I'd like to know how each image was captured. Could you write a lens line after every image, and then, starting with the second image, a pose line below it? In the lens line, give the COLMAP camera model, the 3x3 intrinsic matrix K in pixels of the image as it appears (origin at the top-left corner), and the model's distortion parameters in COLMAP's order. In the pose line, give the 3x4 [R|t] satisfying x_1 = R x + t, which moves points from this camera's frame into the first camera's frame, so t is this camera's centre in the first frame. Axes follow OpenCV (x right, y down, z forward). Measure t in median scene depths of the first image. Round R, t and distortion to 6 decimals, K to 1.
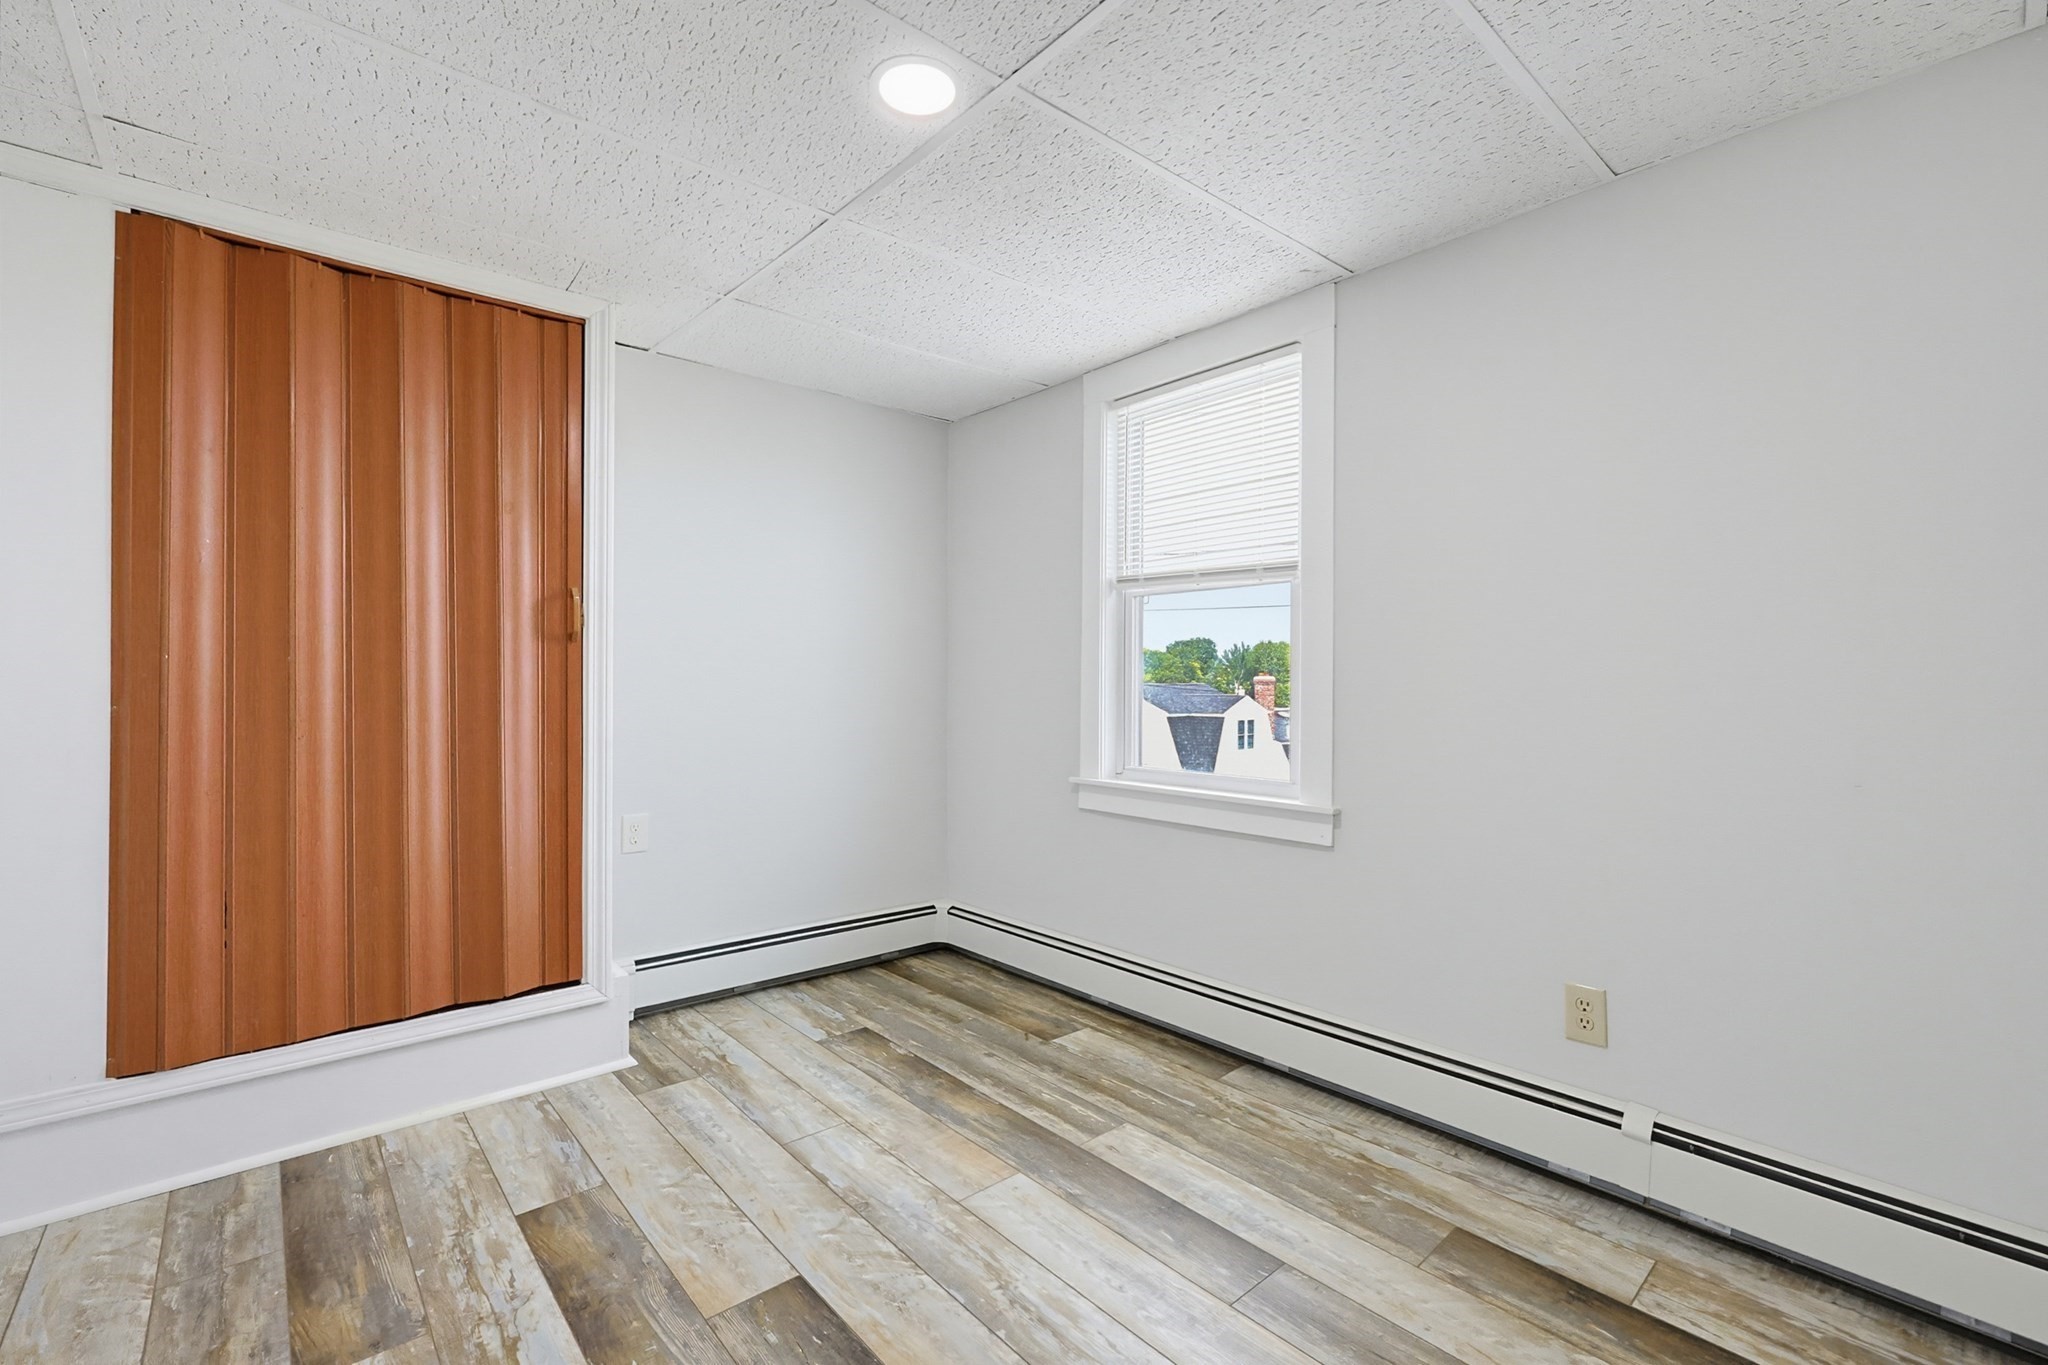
lens RADIAL K [[882.9, 0, 1023.3], [0, 882.9, 687.1], [0, 0, 1]] dist [-0.002714, -0.000009]
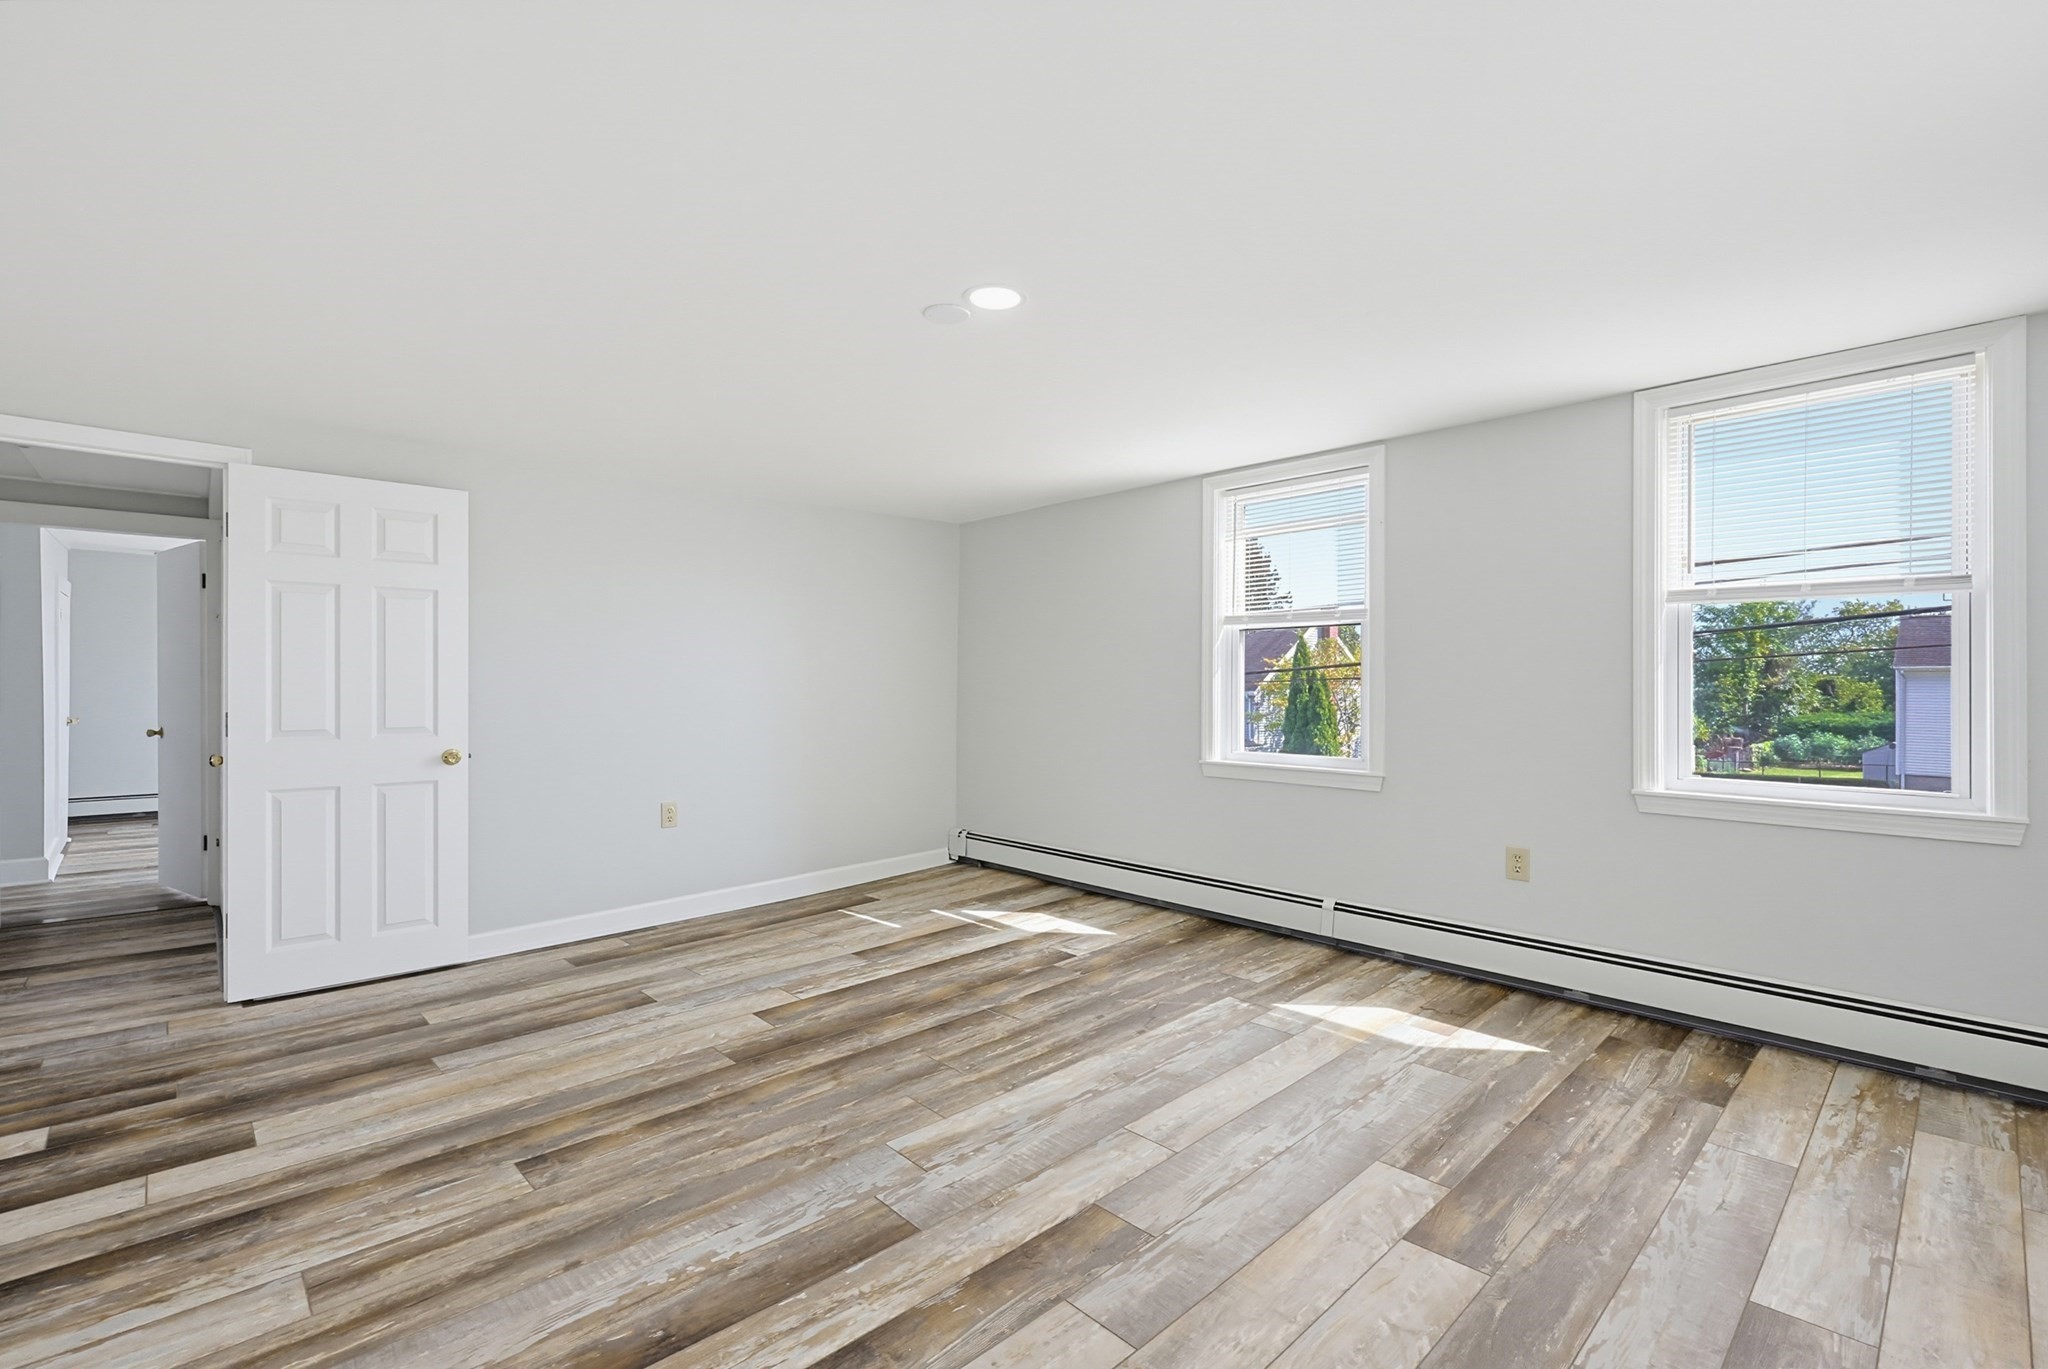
lens RADIAL K [[882.9, 0, 1013.3], [0, 882.9, 692.2], [0, 0, 1]] dist [-0.002714, -0.000009]
pose [[0.023746, -0.001850, -0.999716, 0.575919], [0.000519, 0.999998, -0.001838, -0.011445], [0.999718, -0.000475, 0.023747, 0.482931]]
